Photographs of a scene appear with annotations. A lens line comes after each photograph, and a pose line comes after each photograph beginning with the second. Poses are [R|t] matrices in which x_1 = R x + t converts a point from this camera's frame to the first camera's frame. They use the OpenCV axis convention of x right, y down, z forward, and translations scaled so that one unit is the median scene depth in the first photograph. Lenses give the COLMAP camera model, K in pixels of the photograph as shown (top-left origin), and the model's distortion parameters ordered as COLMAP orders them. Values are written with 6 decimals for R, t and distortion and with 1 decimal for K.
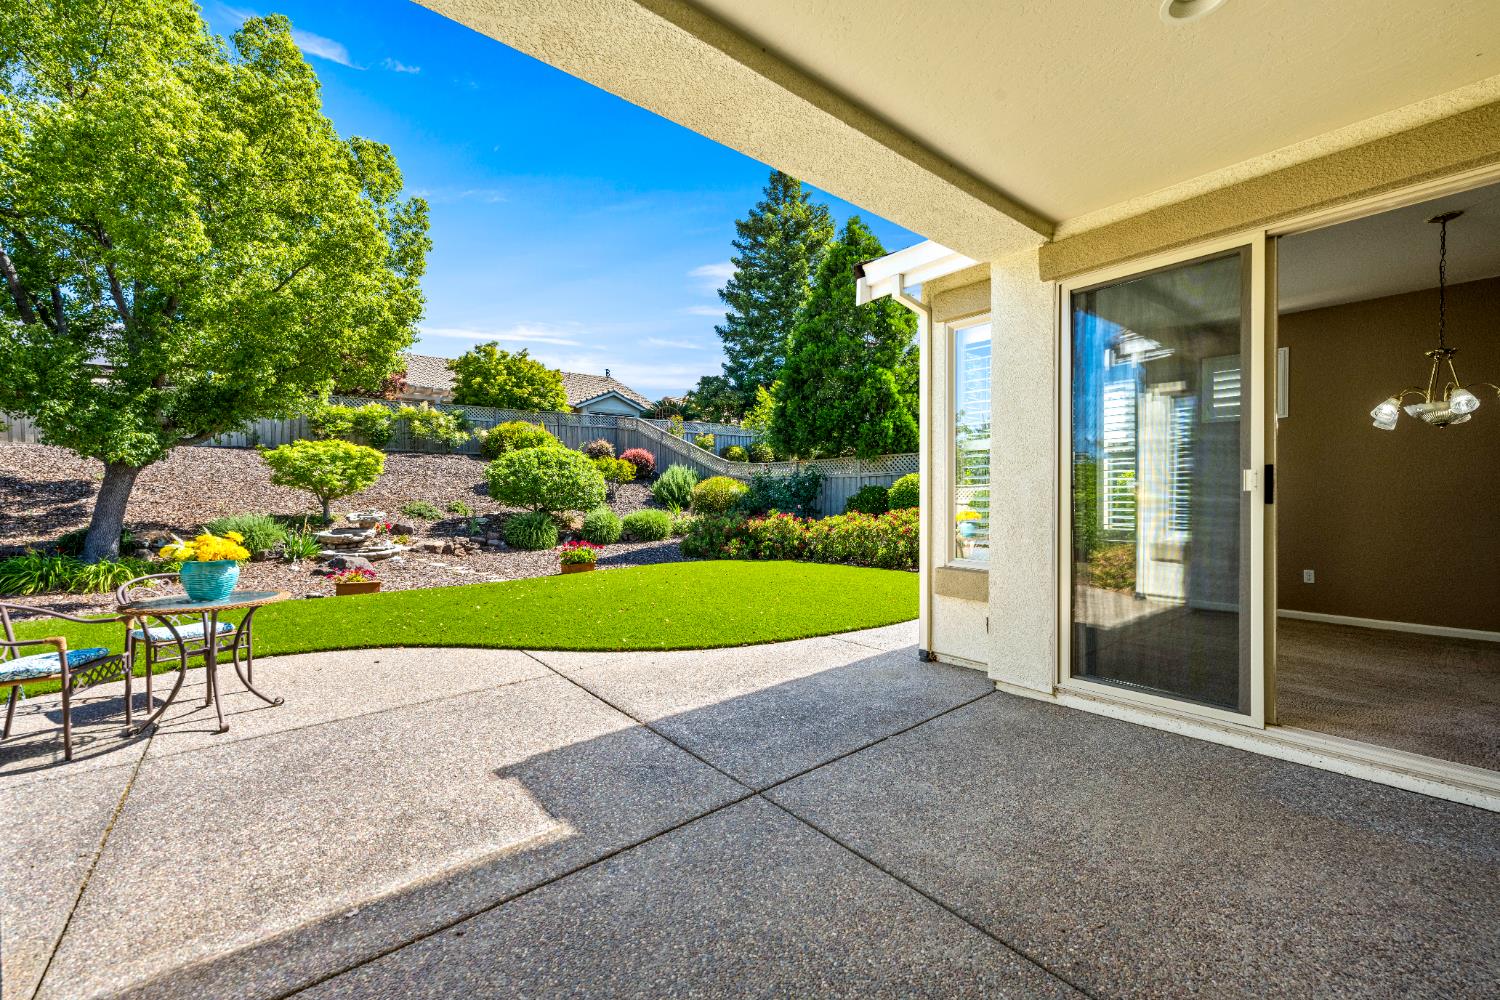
lens RADIAL K [[608.4, 0, 729.1], [0, 608.4, 498.9], [0, 0, 1]] dist [-0.002382, 0.000818]
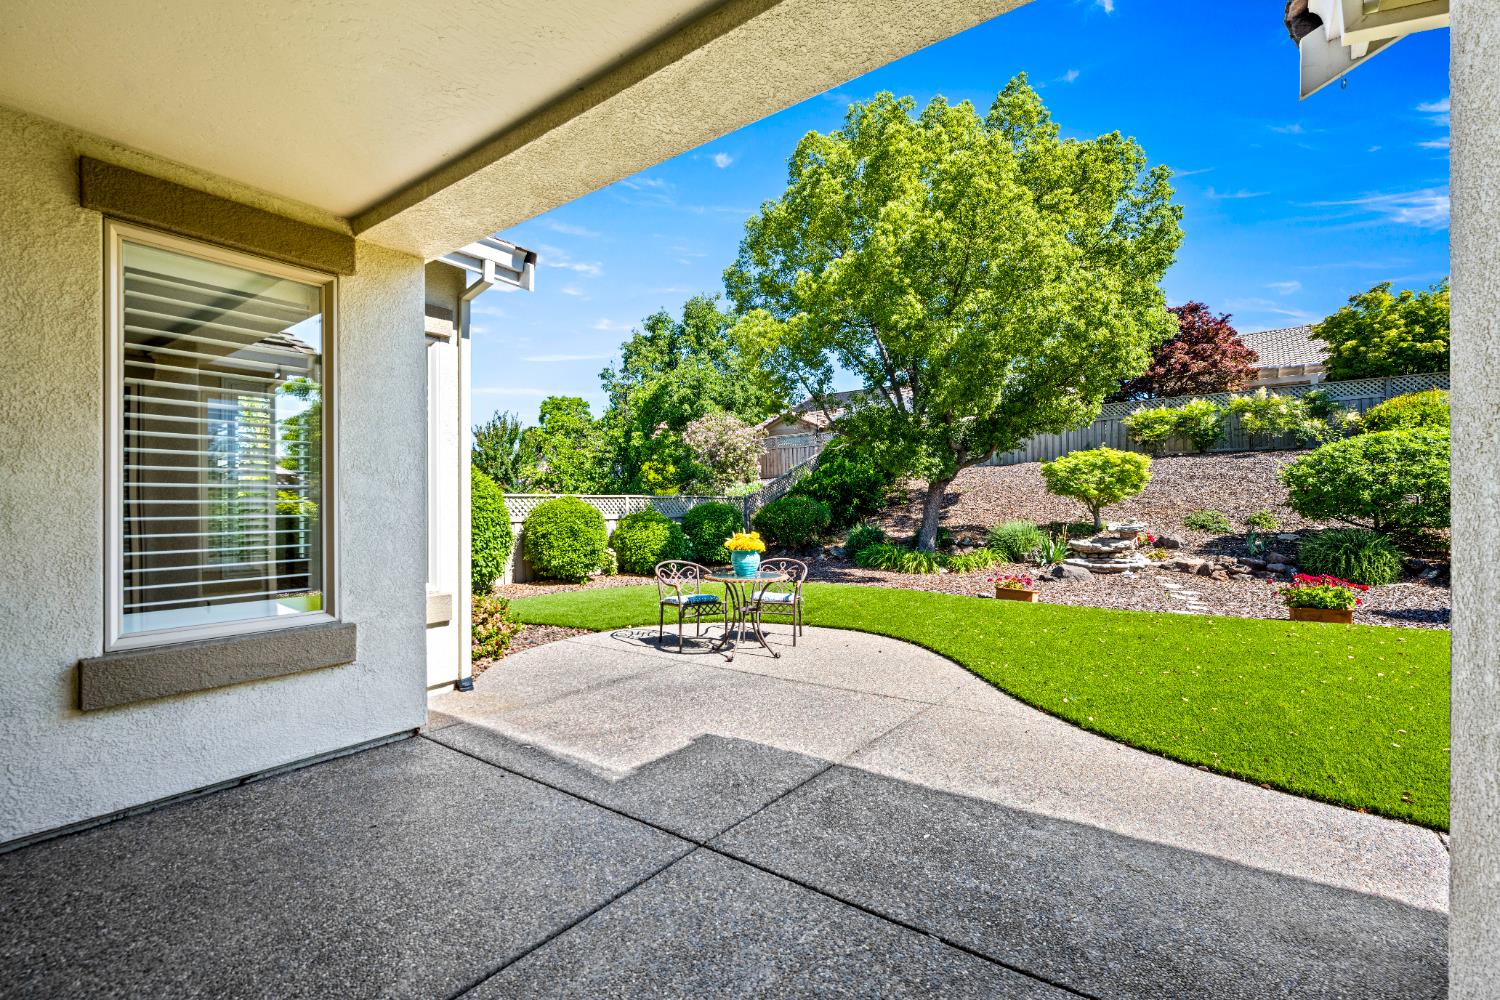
lens RADIAL K [[630.8, 0, 737.4], [0, 630.8, 499.2], [0, 0, 1]] dist [0.001267, -0.000789]
pose [[0.261926, -0.006826, -0.965064, 0.203688], [-0.002875, 0.999965, -0.007853, -0.004426], [0.965084, 0.004831, 0.261897, 0.169900]]
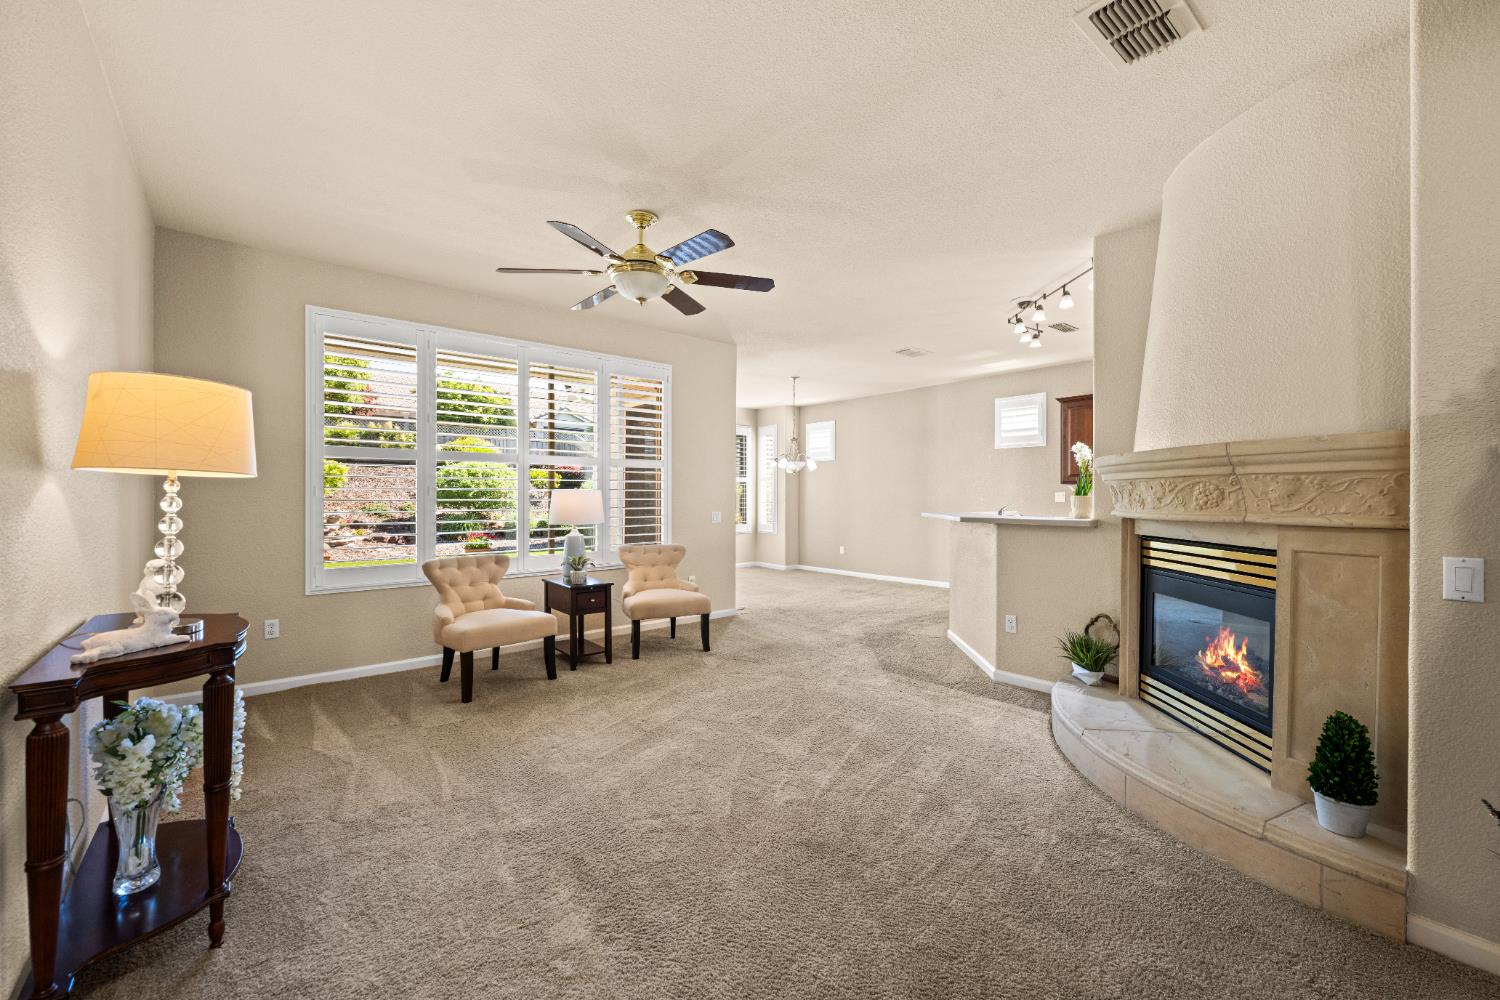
lens RADIAL K [[608.4, 0, 731.5], [0, 608.4, 495.9], [0, 0, 1]] dist [-0.002382, 0.000818]
pose [[0.999914, 0.006056, 0.011645, 0.262987], [-0.005844, 0.999817, -0.018206, 0.008449], [-0.011753, 0.018137, 0.999766, -0.338260]]
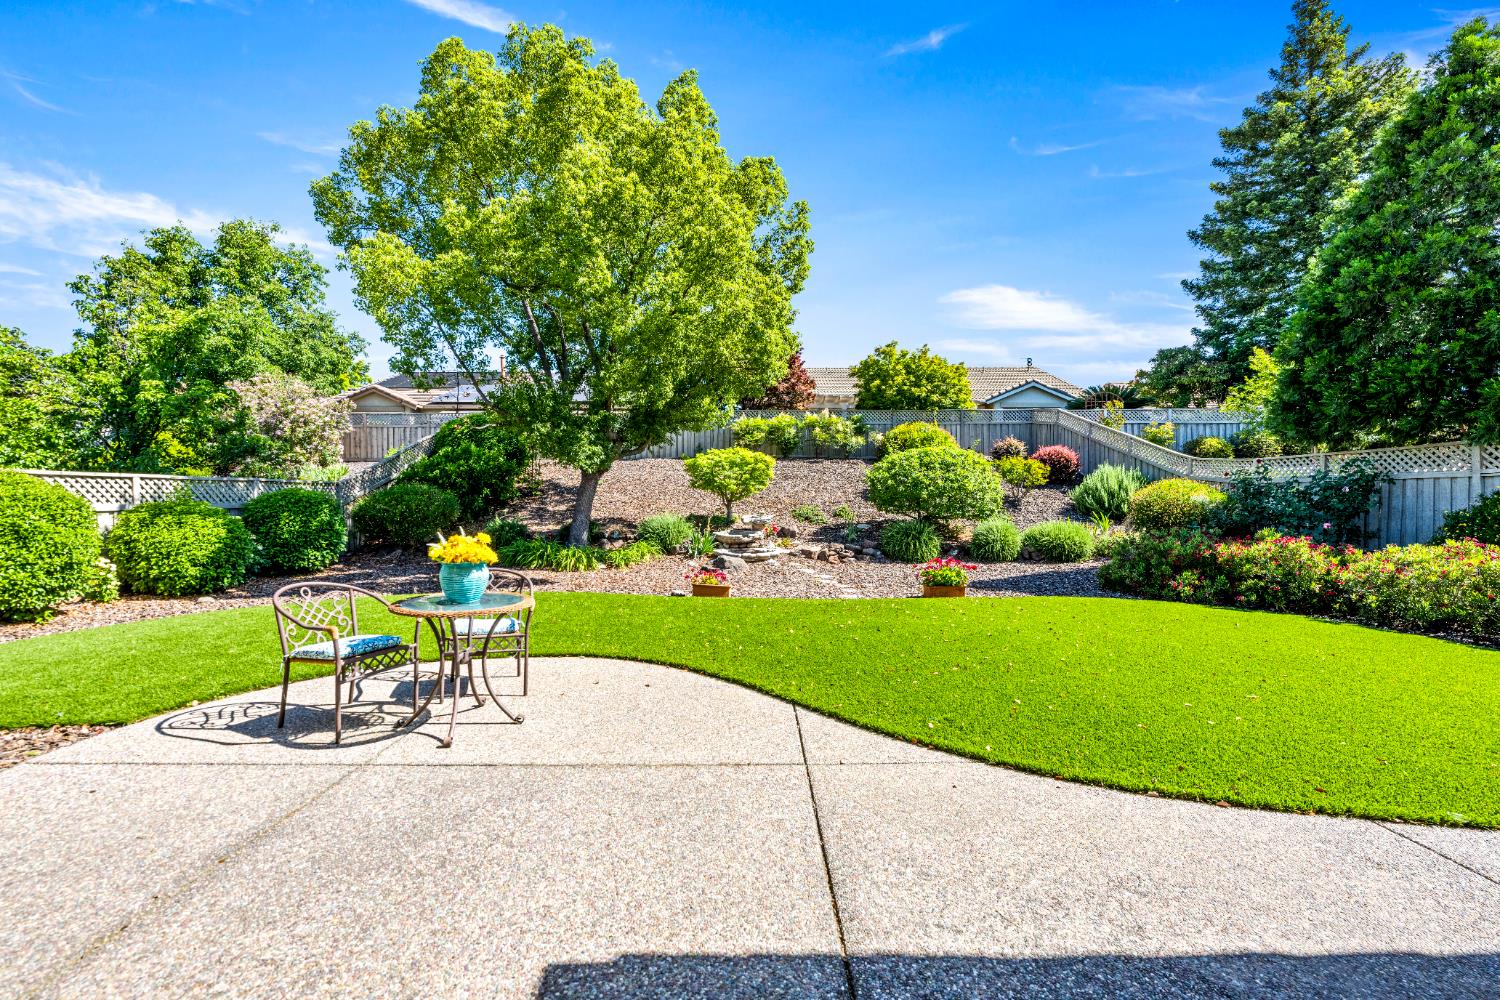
lens RADIAL K [[608.4, 0, 730.8], [0, 608.4, 499.9], [0, 0, 1]] dist [-0.002382, 0.000818]
pose [[0.783264, 0.013546, -0.621541, 0.025781], [-0.018556, 0.999827, -0.001594, -0.001409], [0.621412, 0.012782, 0.783380, 0.151120]]
